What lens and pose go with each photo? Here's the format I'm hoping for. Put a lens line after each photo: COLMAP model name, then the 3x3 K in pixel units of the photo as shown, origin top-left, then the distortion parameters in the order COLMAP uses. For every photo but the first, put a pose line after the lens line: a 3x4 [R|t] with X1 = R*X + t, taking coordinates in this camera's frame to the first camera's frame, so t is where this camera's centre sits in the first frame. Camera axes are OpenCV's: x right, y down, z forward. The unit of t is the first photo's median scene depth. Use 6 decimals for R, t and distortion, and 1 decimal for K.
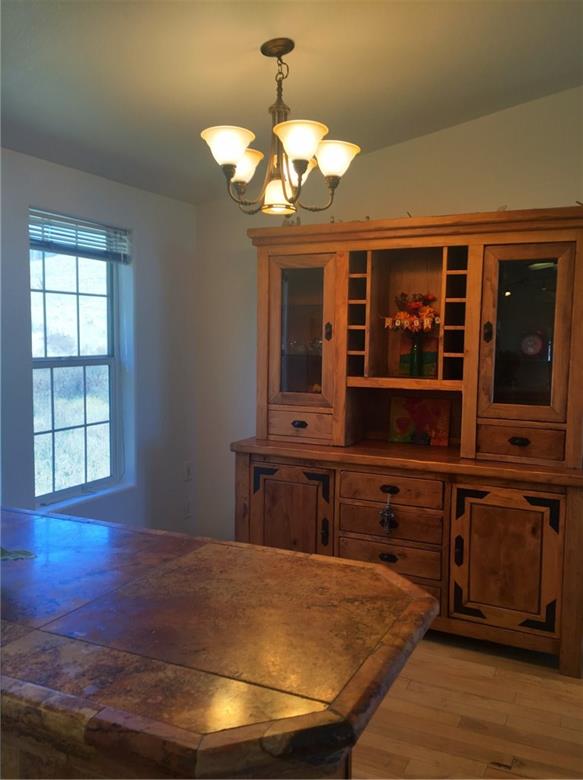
lens RADIAL K [[664.6, 0, 289.8], [0, 664.6, 382.8], [0, 0, 1]] dist [0.043384, 0.005040]
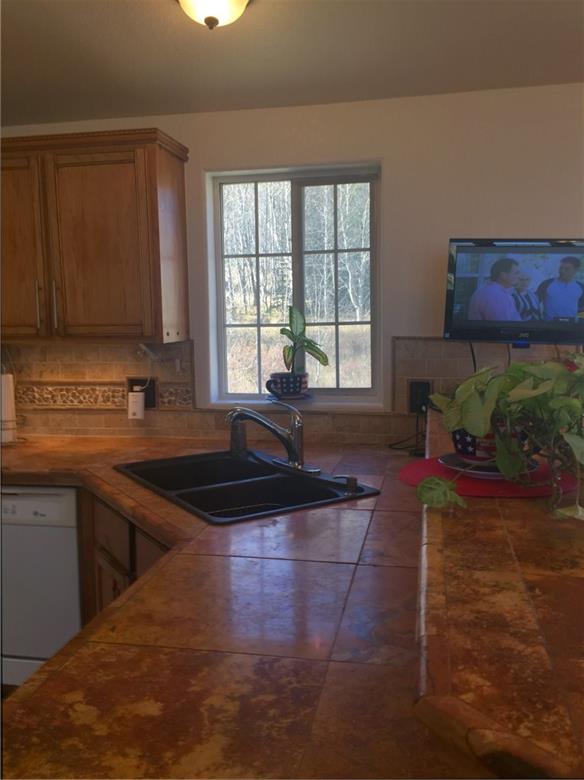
lens RADIAL K [[674.5, 0, 297.6], [0, 674.5, 386.5], [0, 0, 1]] dist [0.083591, -0.103592]
pose [[0.245349, 0.086659, -0.965554, 0.158082], [-0.038802, 0.996076, 0.079539, 0.001044], [0.968658, 0.017951, 0.247749, 0.112529]]
